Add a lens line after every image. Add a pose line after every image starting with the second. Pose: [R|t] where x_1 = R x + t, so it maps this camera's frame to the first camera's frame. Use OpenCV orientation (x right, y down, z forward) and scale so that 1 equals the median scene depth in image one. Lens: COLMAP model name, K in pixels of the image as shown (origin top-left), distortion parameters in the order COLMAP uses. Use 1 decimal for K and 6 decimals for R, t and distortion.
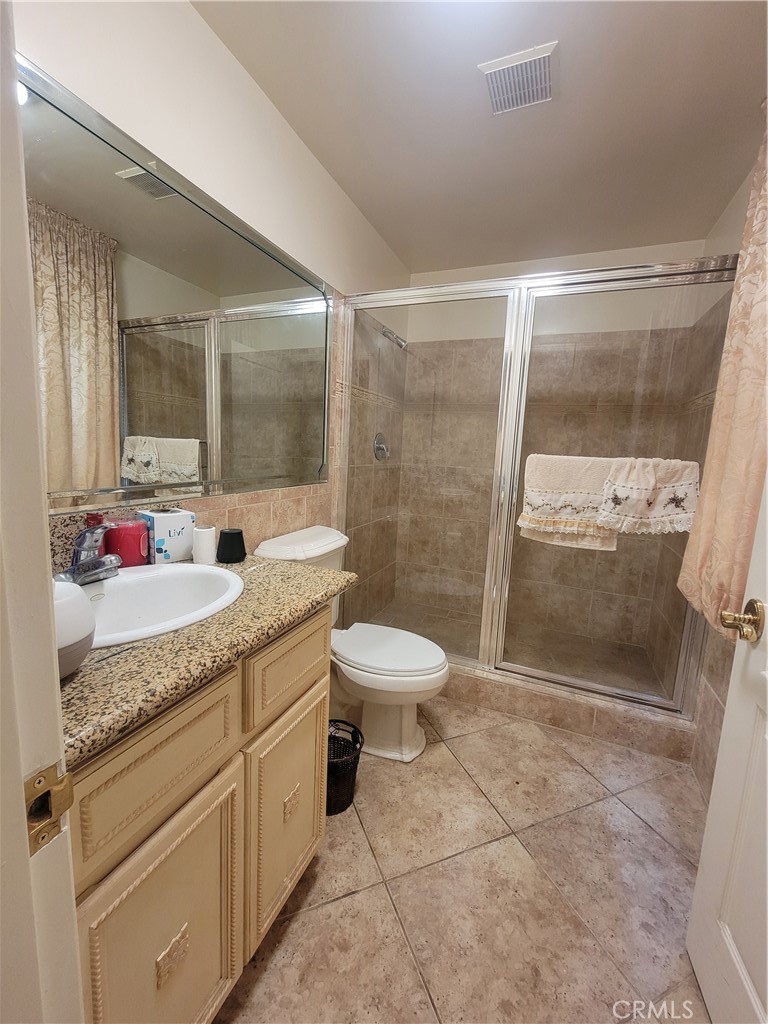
lens RADIAL K [[414.8, 0, 384.3], [0, 414.8, 507.9], [0, 0, 1]] dist [0.000042, -0.000578]
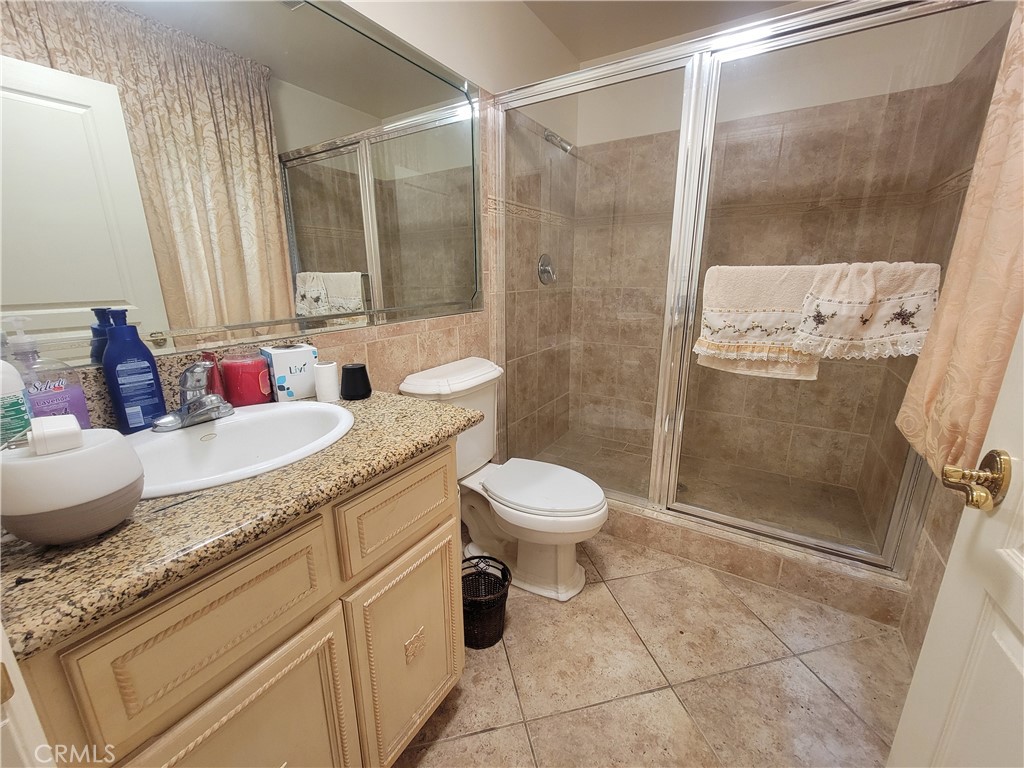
lens RADIAL K [[414.8, 0, 508.6], [0, 414.8, 384.7], [0, 0, 1]] dist [0.000042, -0.000578]
pose [[0.985715, -0.010665, -0.168084, 0.099932], [0.029929, 0.993201, 0.112498, 0.001107], [0.165741, -0.115921, 0.979332, 0.094784]]
